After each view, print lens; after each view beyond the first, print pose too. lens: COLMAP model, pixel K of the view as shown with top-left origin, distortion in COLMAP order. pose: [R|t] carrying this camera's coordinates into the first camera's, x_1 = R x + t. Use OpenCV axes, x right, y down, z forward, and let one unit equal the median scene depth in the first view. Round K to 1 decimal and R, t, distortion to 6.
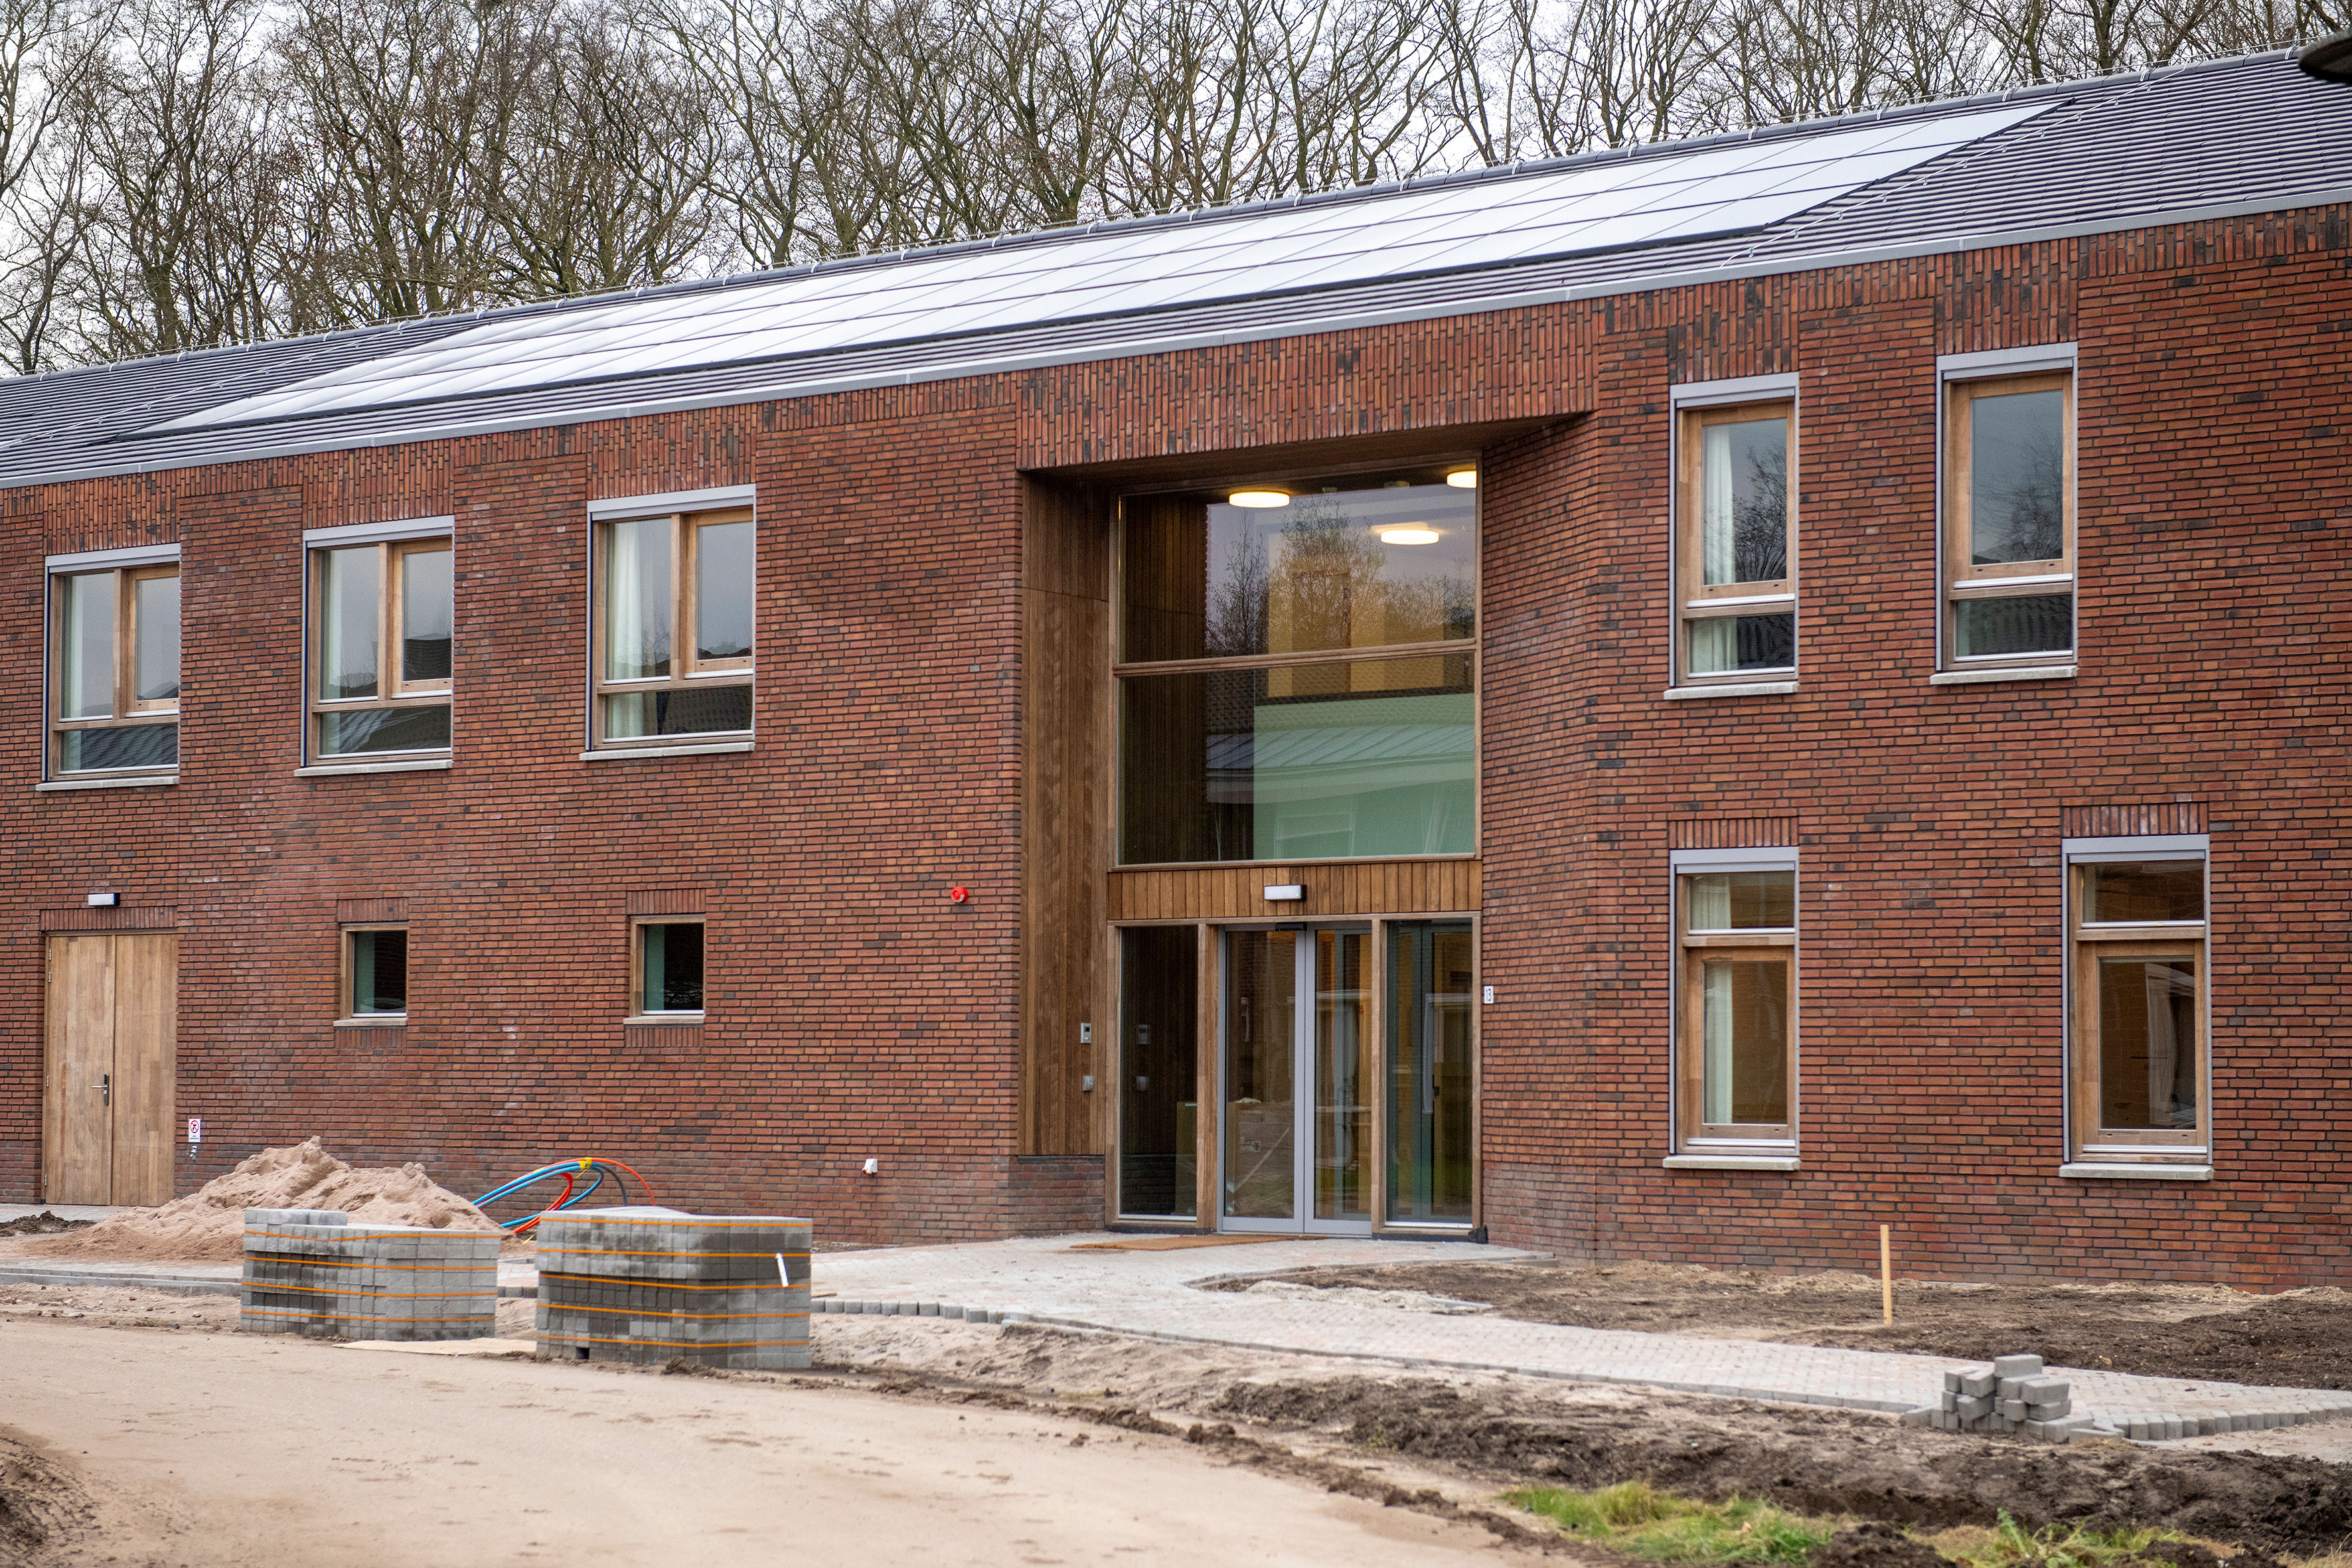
lens RADIAL K [[4421.8, 0, 1176.2], [0, 4421.8, 781.0], [0, 0, 1]] dist [0.011287, 0.000000]
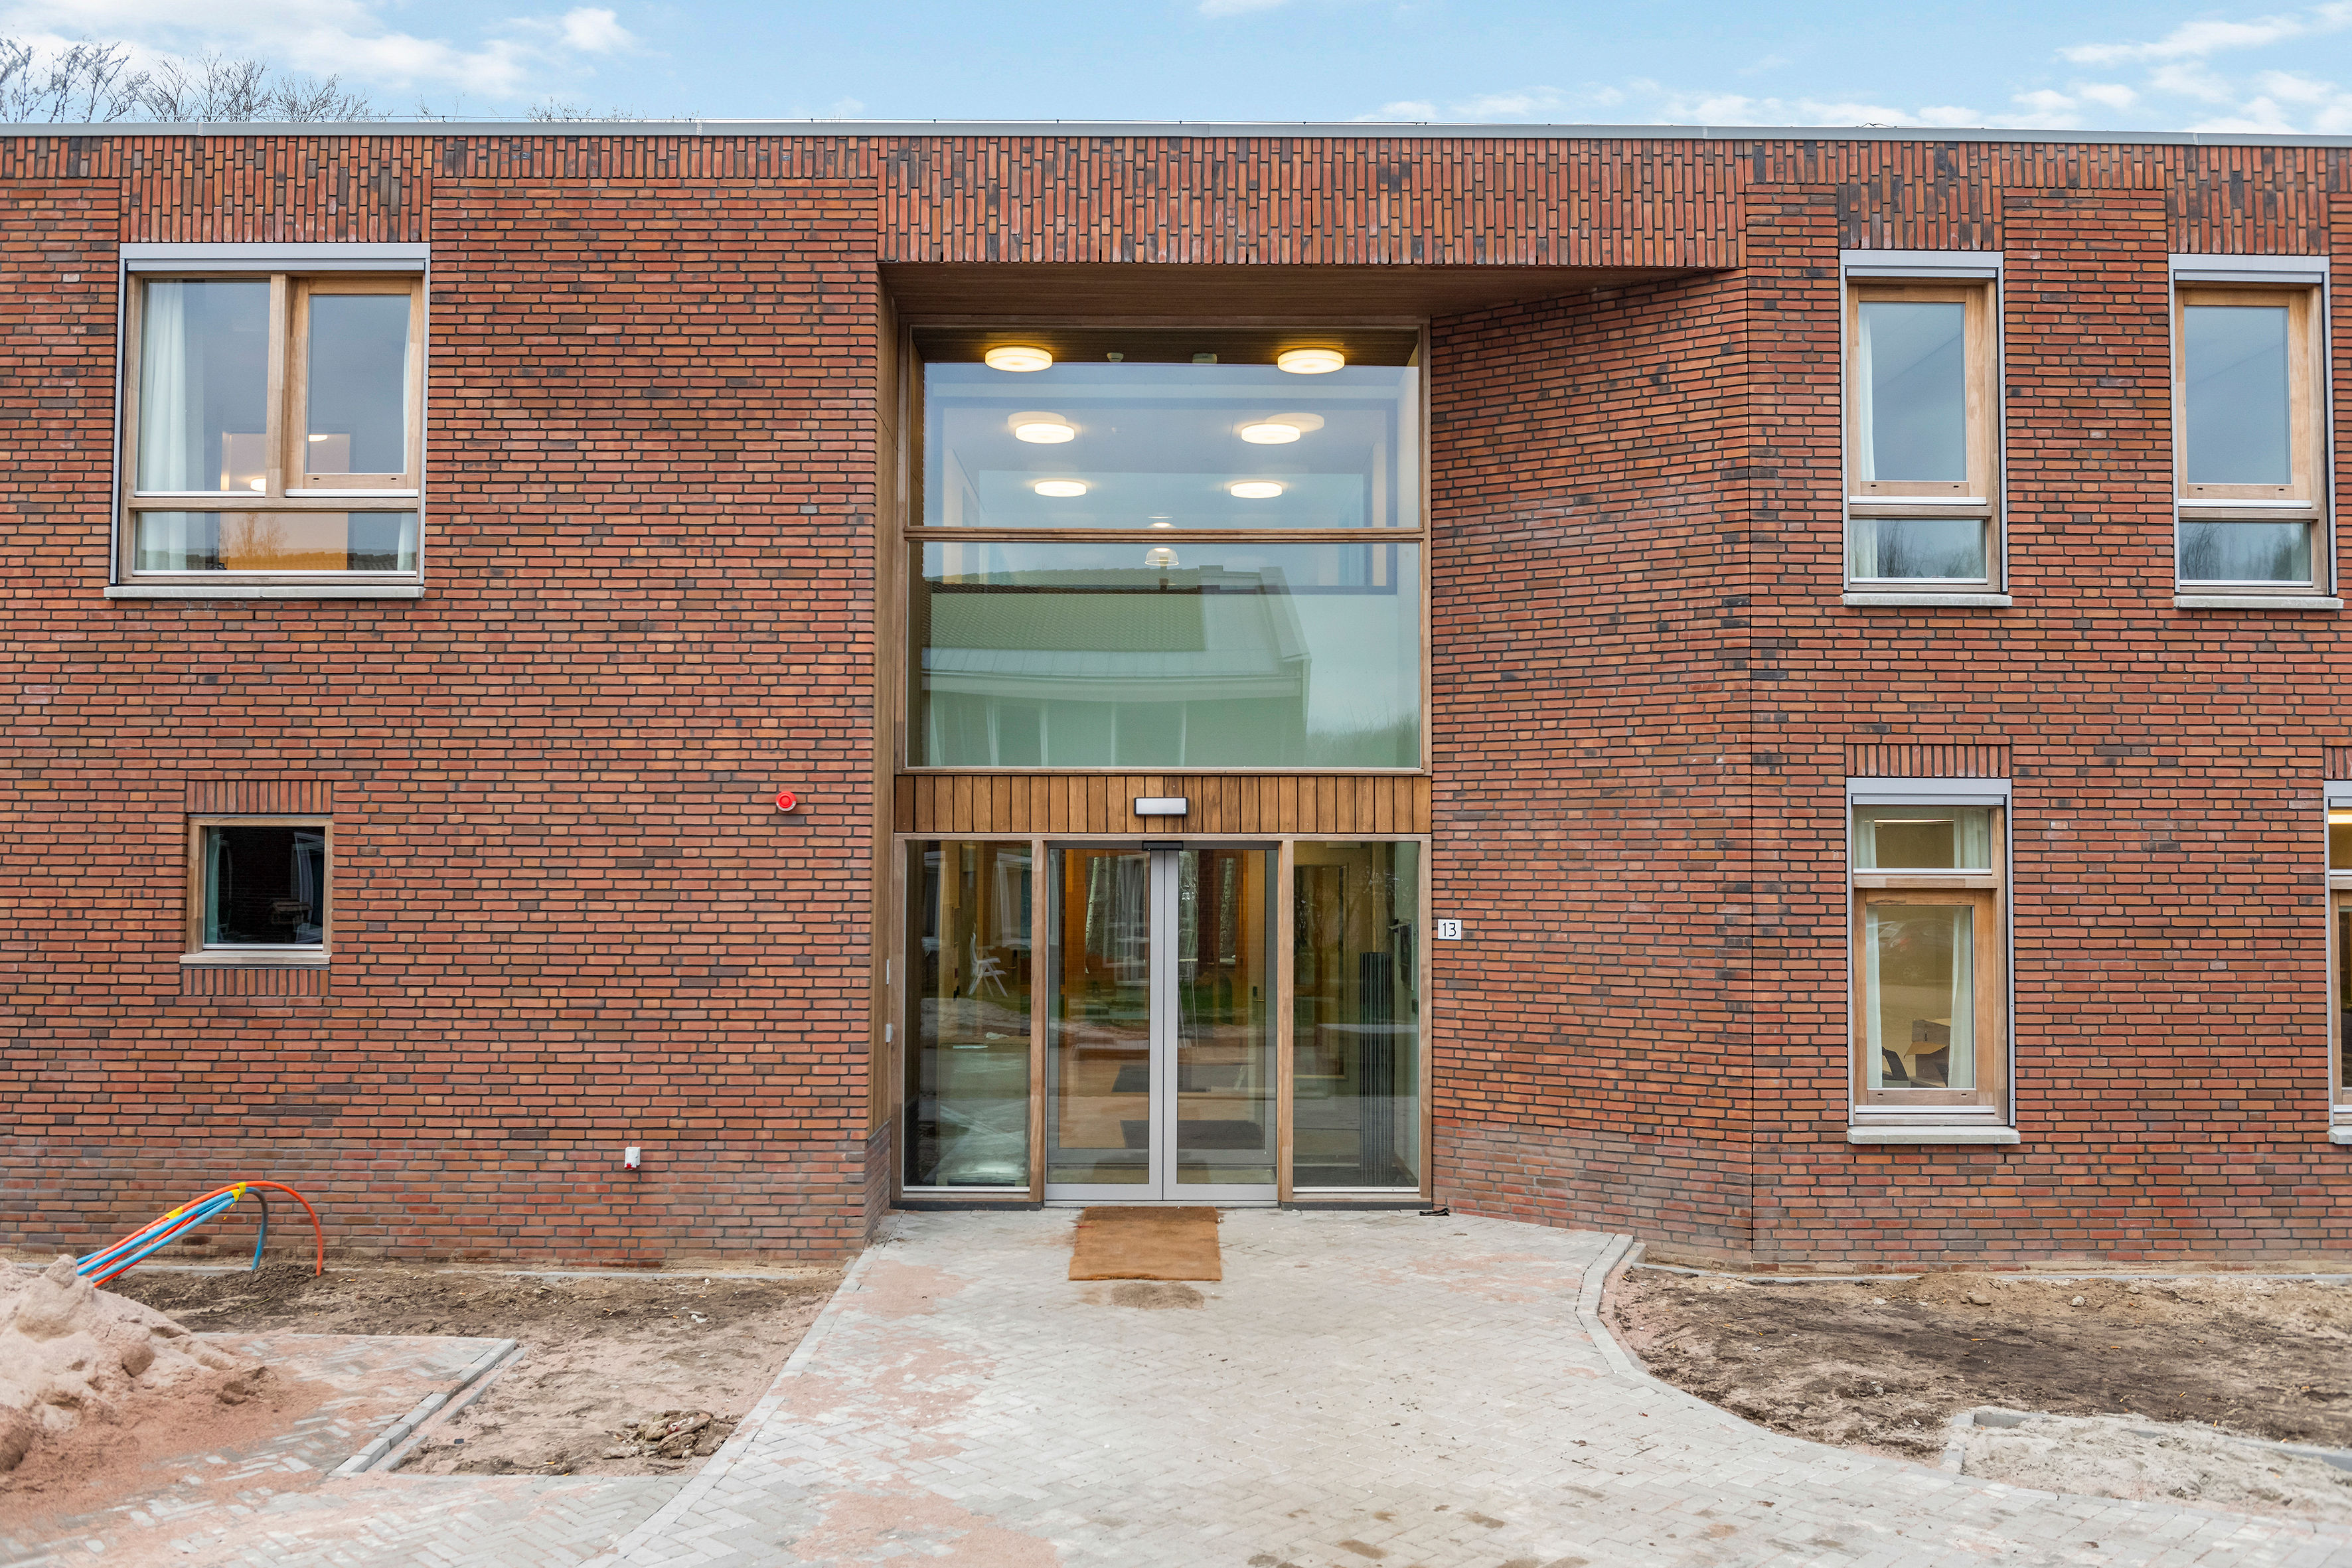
lens RADIAL K [[2041.5, 0, 1189.3], [0, 2041.5, 753.2], [0, 0, 1]] dist [-0.037263, 0.001145]
pose [[0.789995, 0.029617, 0.612397, -0.228420], [-0.041783, 0.999111, 0.005582, 0.013545], [-0.611688, -0.029998, 0.790530, 0.734425]]
